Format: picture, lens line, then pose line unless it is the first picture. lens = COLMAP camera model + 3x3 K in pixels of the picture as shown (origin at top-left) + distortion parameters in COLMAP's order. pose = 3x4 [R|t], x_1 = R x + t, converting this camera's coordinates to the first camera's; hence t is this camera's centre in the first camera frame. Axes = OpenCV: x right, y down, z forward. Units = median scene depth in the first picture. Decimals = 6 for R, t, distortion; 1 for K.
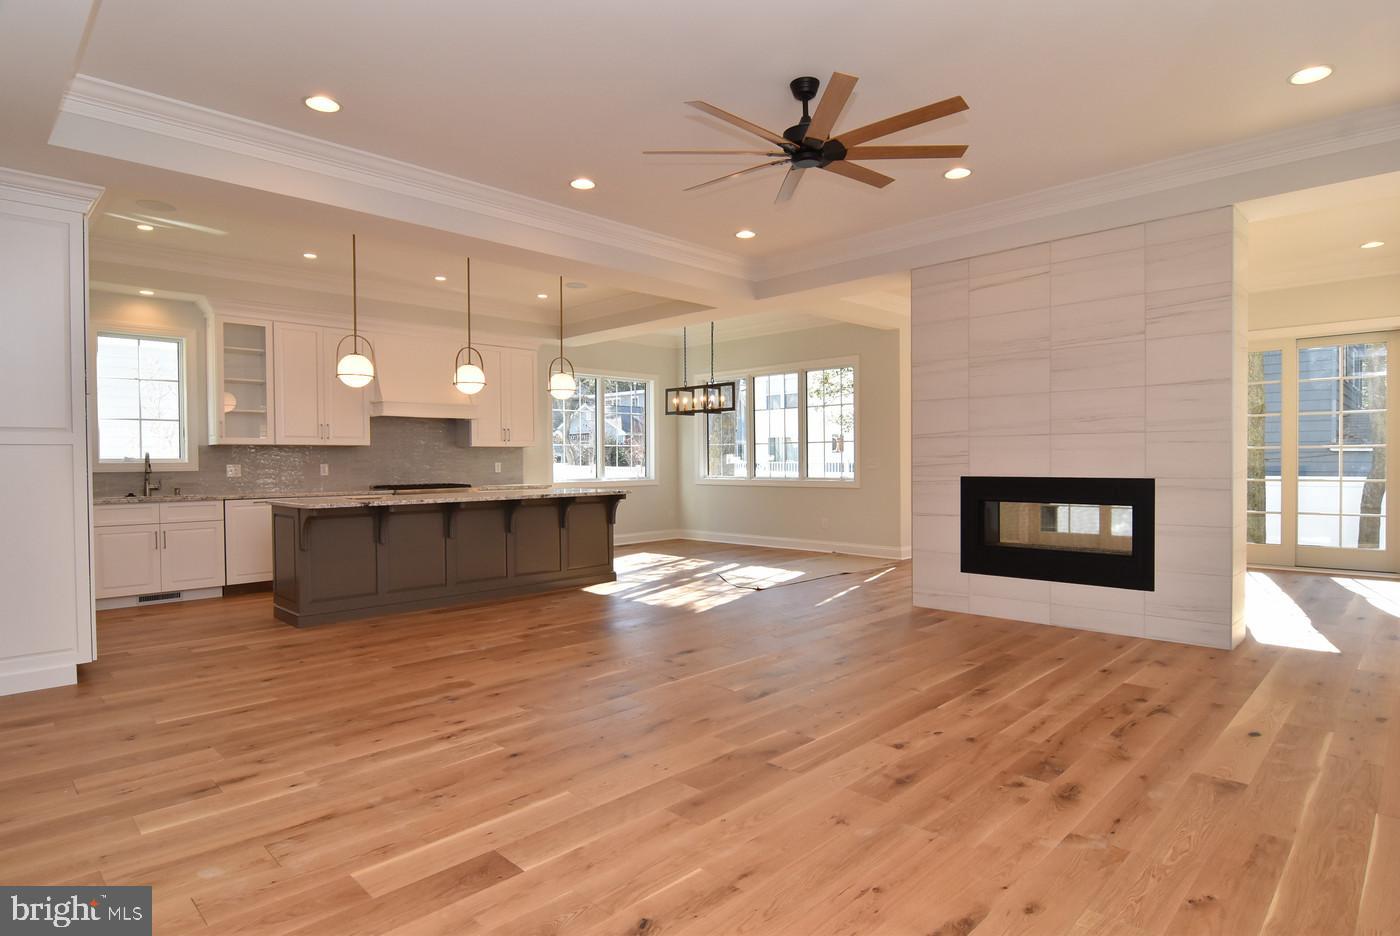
lens RADIAL K [[754.6, 0, 708.1], [0, 754.6, 475.1], [0, 0, 1]] dist [-0.010177, -0.007441]
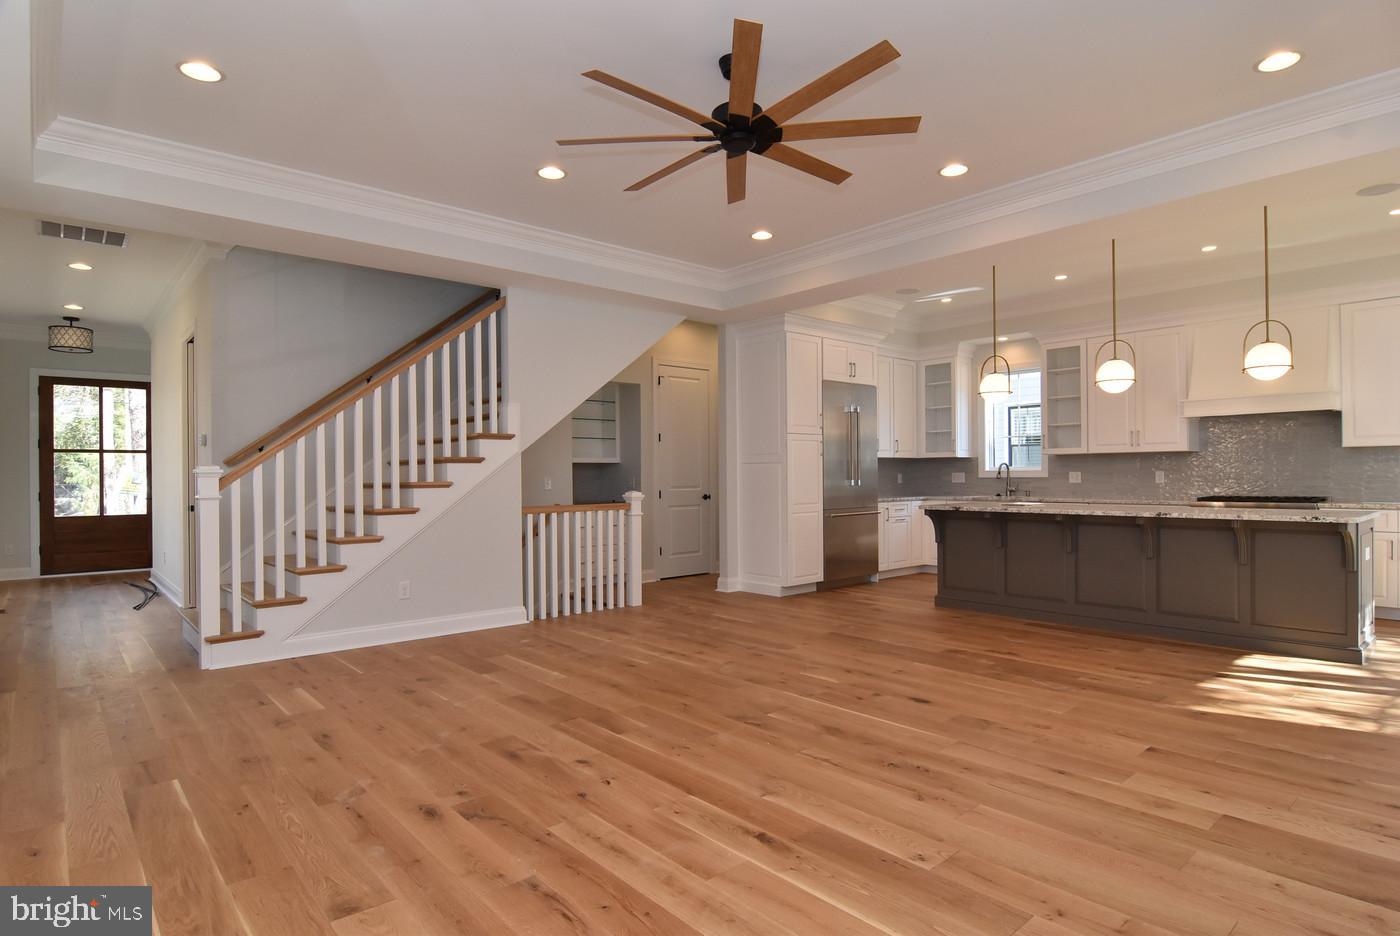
lens RADIAL K [[754.6, 0, 703.3], [0, 754.6, 477.5], [0, 0, 1]] dist [-0.010177, -0.007441]
pose [[-0.075137, 0.011880, -0.997102, 0.651464], [-0.009323, 0.999877, 0.012616, -0.017683], [0.997130, 0.010244, -0.075017, 0.646826]]
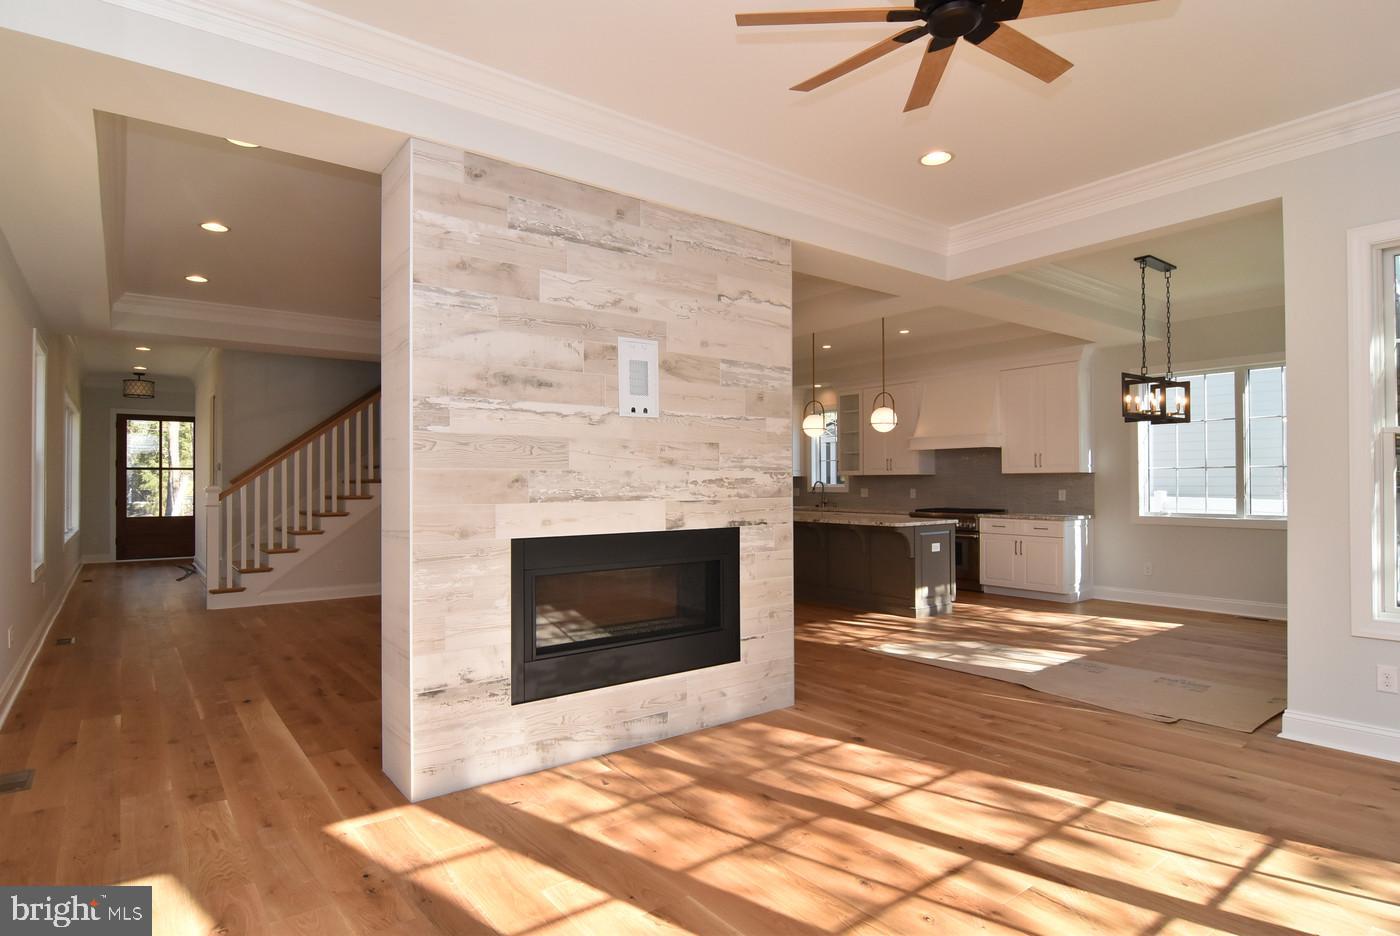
lens RADIAL K [[754.6, 0, 703.1], [0, 754.6, 476.8], [0, 0, 1]] dist [-0.010177, -0.007441]
pose [[-0.140059, 0.001297, -0.990142, 1.071396], [-0.013428, 0.999905, 0.003209, -0.046221], [0.990052, 0.013745, -0.140028, 1.091739]]
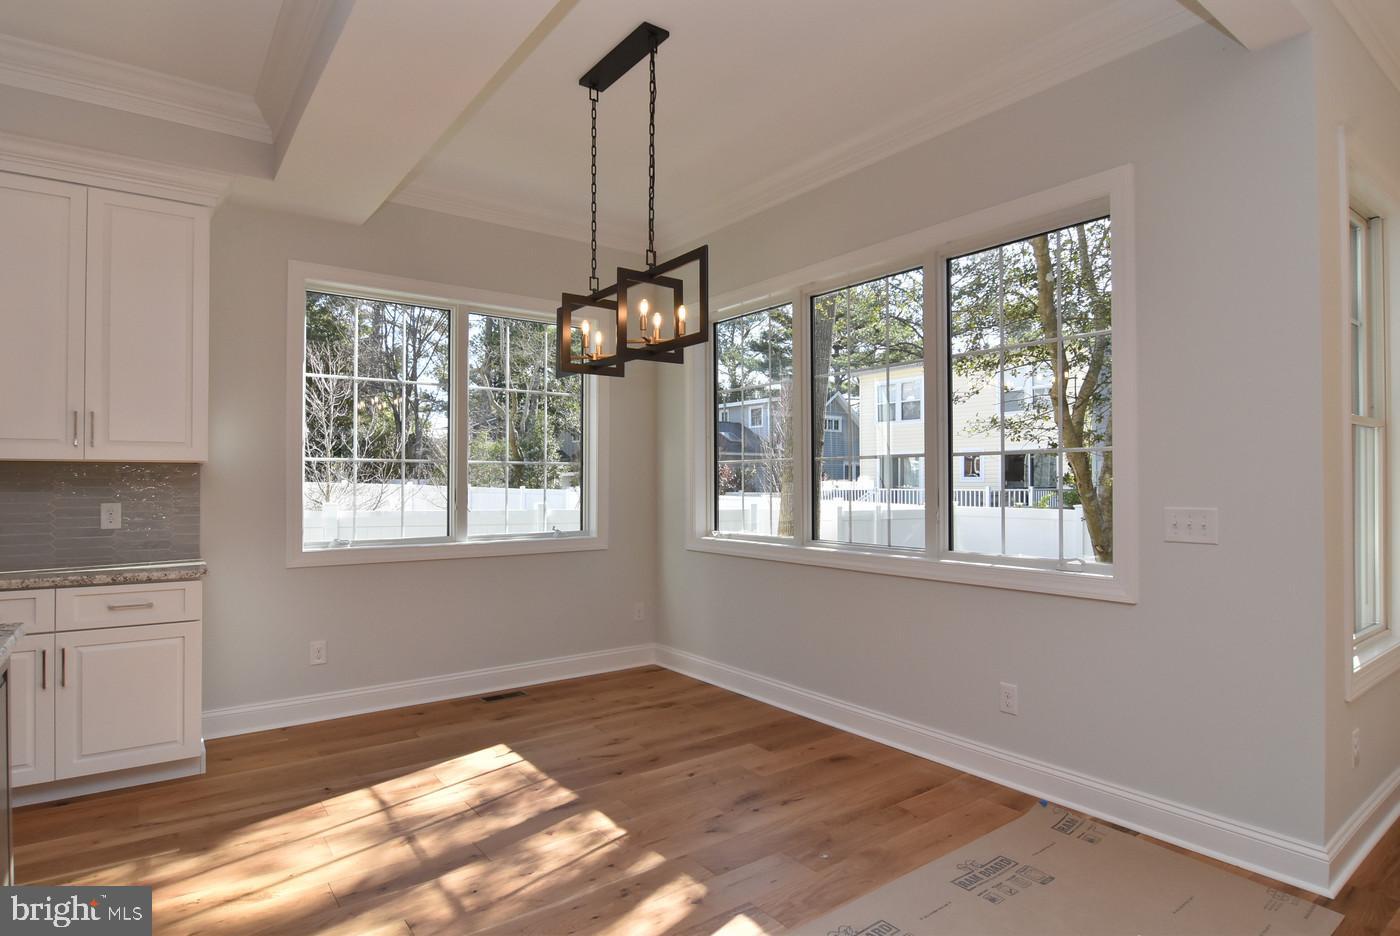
lens RADIAL K [[754.6, 0, 705.0], [0, 754.6, 474.5], [0, 0, 1]] dist [-0.010177, -0.007441]
pose [[0.987958, 0.005882, -0.154608, 0.119525], [-0.010575, 0.999507, -0.029553, -0.036605], [0.154358, 0.030832, 0.987534, 1.053213]]
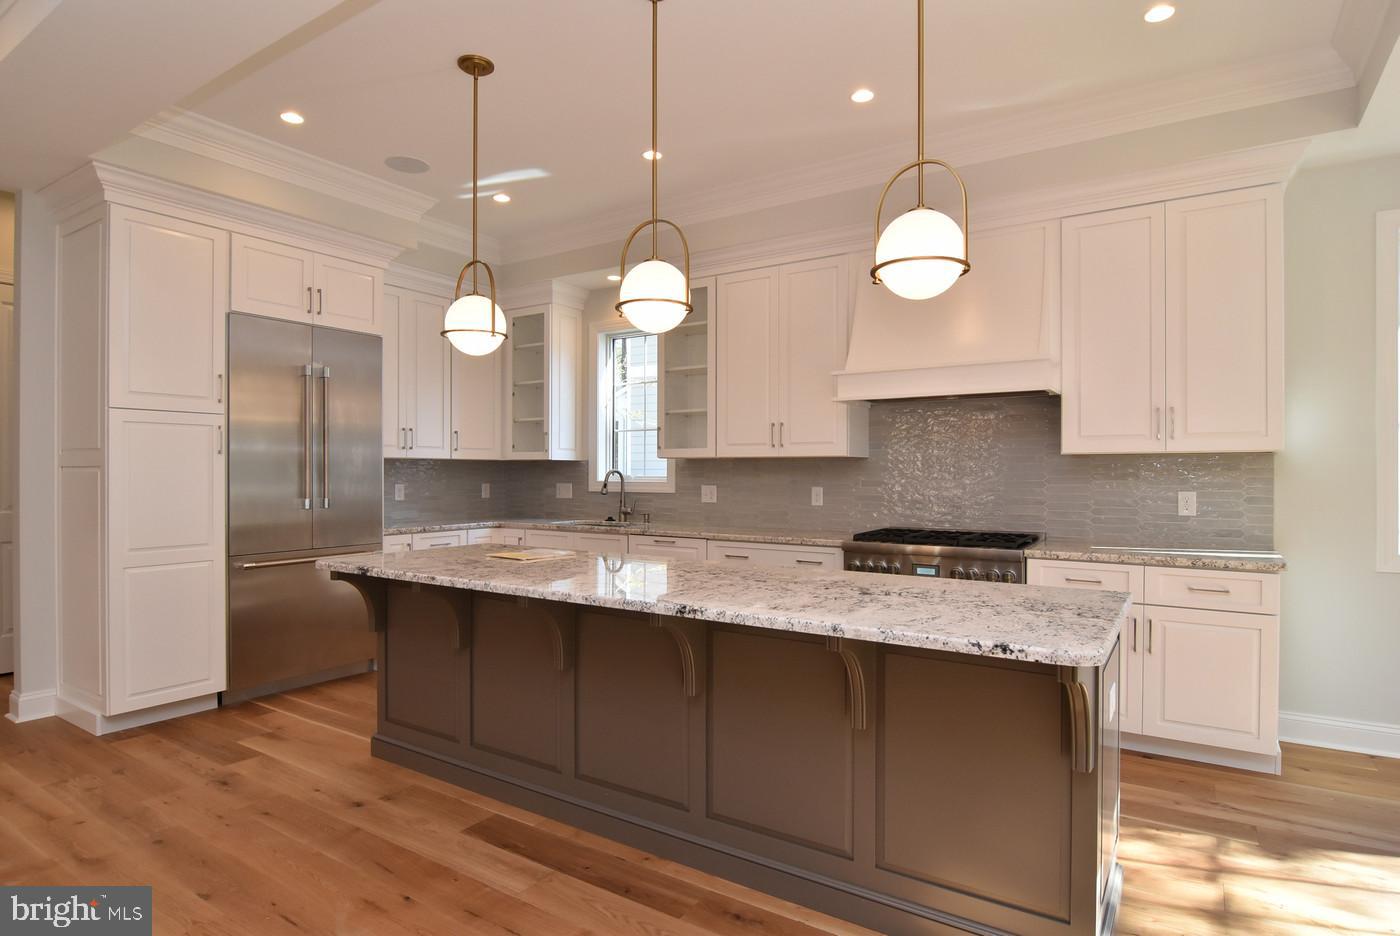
lens RADIAL K [[754.6, 0, 704.7], [0, 754.6, 474.3], [0, 0, 1]] dist [-0.010177, -0.007441]
pose [[0.193978, 0.010815, -0.980946, 0.107012], [-0.022320, 0.999729, 0.006608, -0.036123], [0.980752, 0.020613, 0.194167, 1.041906]]
